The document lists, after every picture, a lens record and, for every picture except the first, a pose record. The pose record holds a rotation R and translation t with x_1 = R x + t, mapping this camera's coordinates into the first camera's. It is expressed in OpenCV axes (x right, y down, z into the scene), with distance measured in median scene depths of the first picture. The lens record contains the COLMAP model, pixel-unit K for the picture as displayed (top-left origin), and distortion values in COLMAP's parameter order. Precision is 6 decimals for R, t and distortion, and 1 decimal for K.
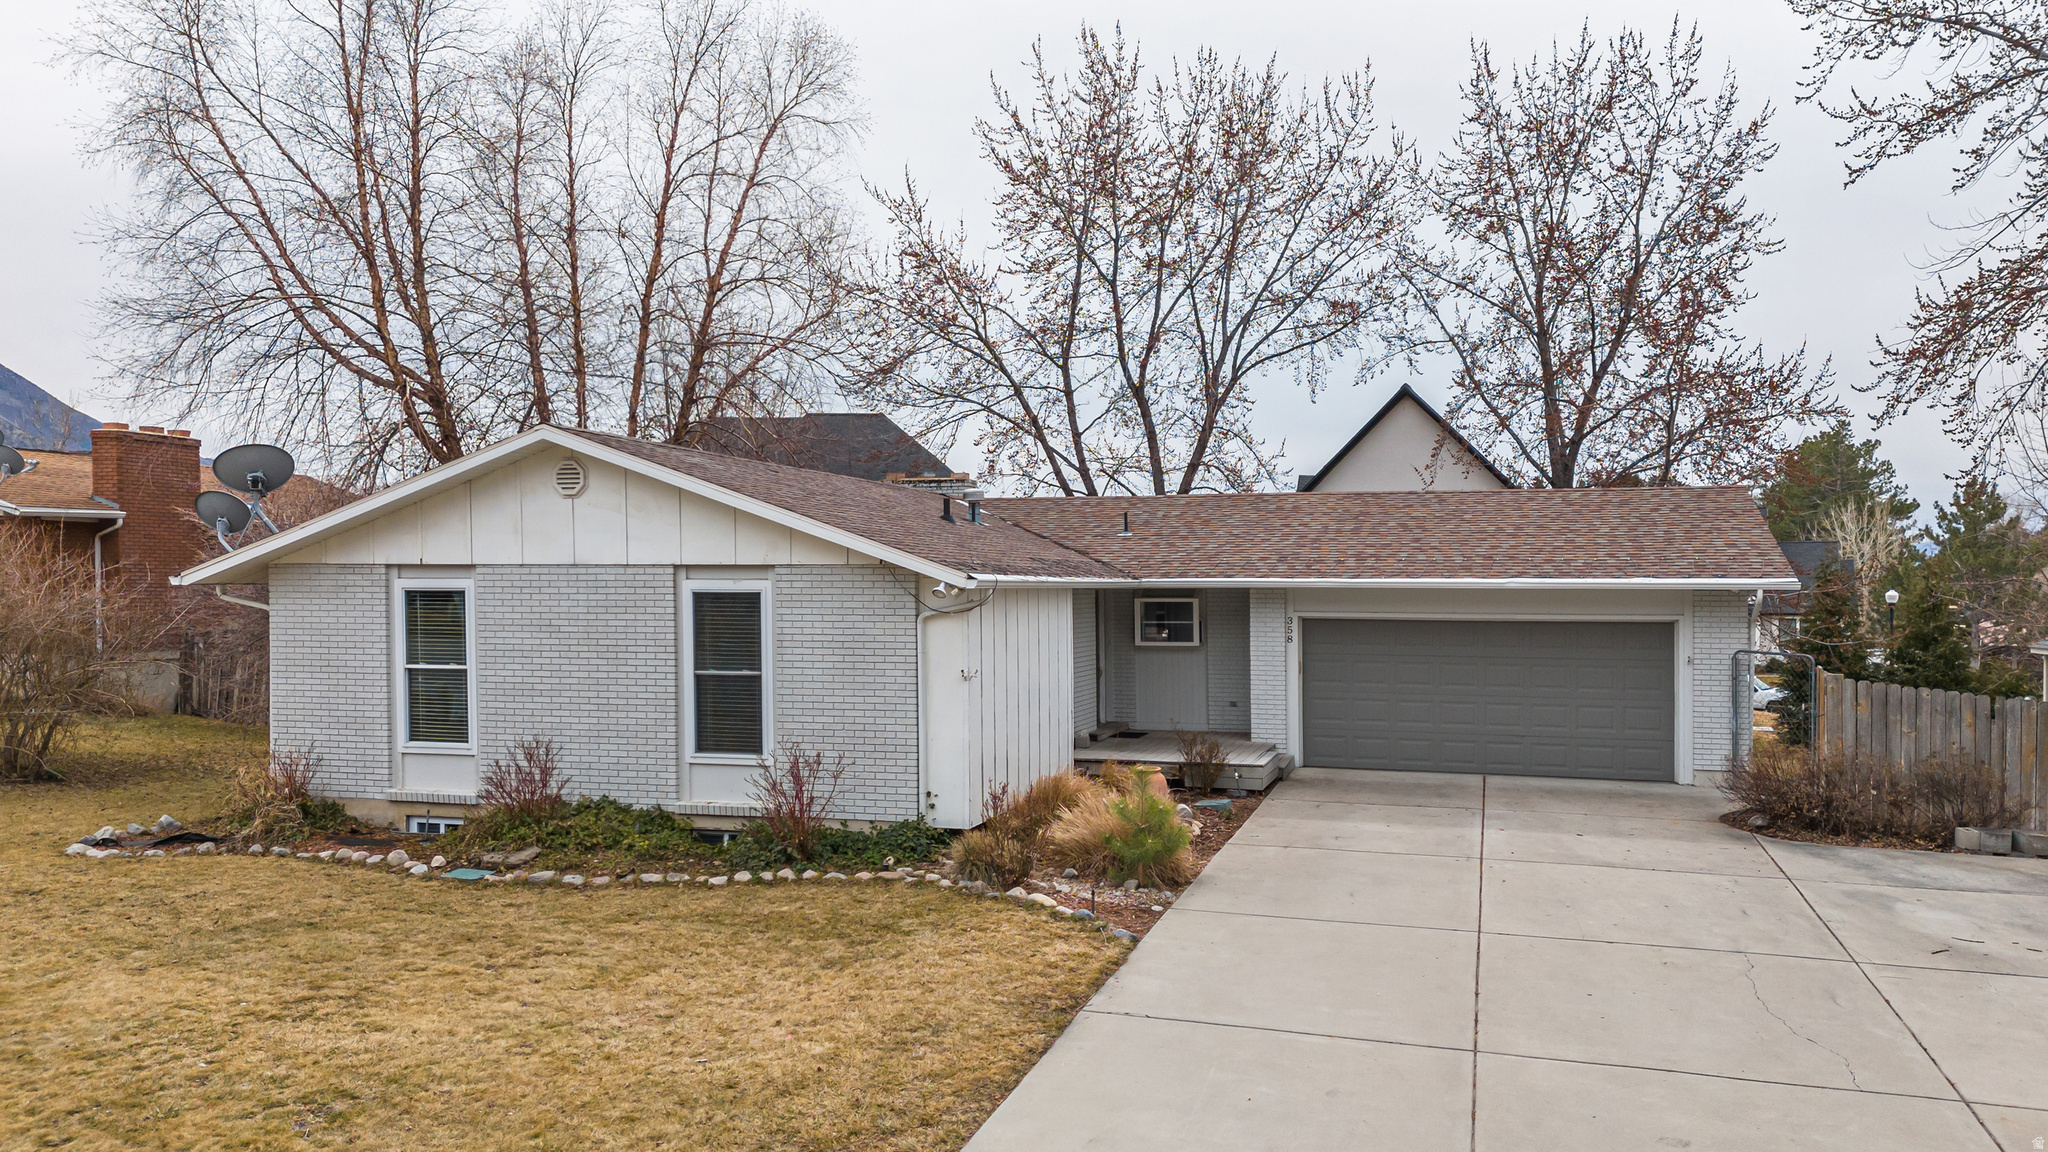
lens RADIAL K [[1456.9, 0, 1012.3], [0, 1456.9, 618.1], [0, 0, 1]] dist [0.048331, -0.024906]
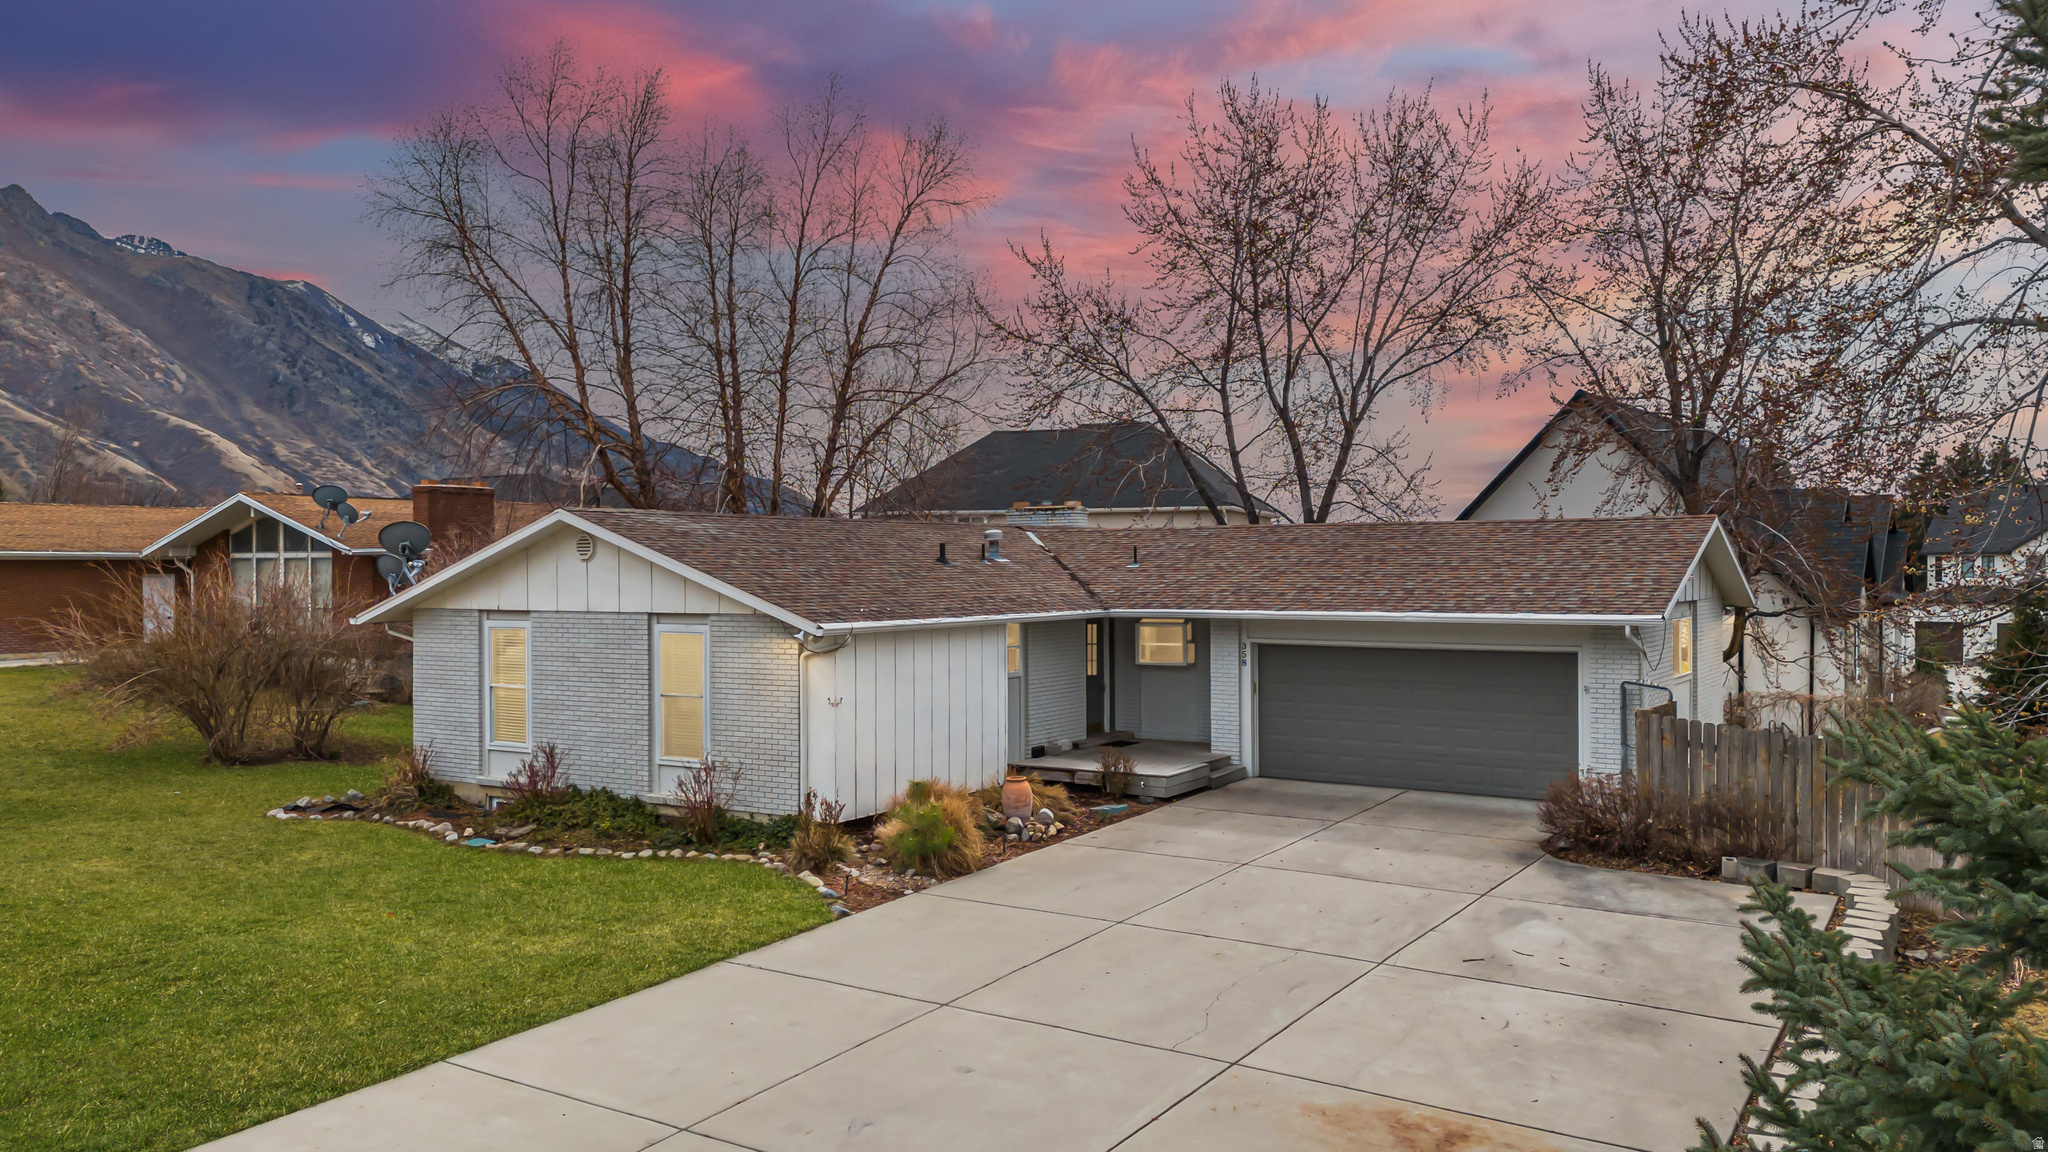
lens RADIAL K [[1456.9, 0, 1031.0], [0, 1456.9, 573.5], [0, 0, 1]] dist [0.048331, -0.024906]
pose [[0.961856, -0.007248, -0.273461, 0.431305], [0.002956, 0.999866, -0.016107, -0.046517], [0.273541, 0.014685, 0.961748, -0.161499]]
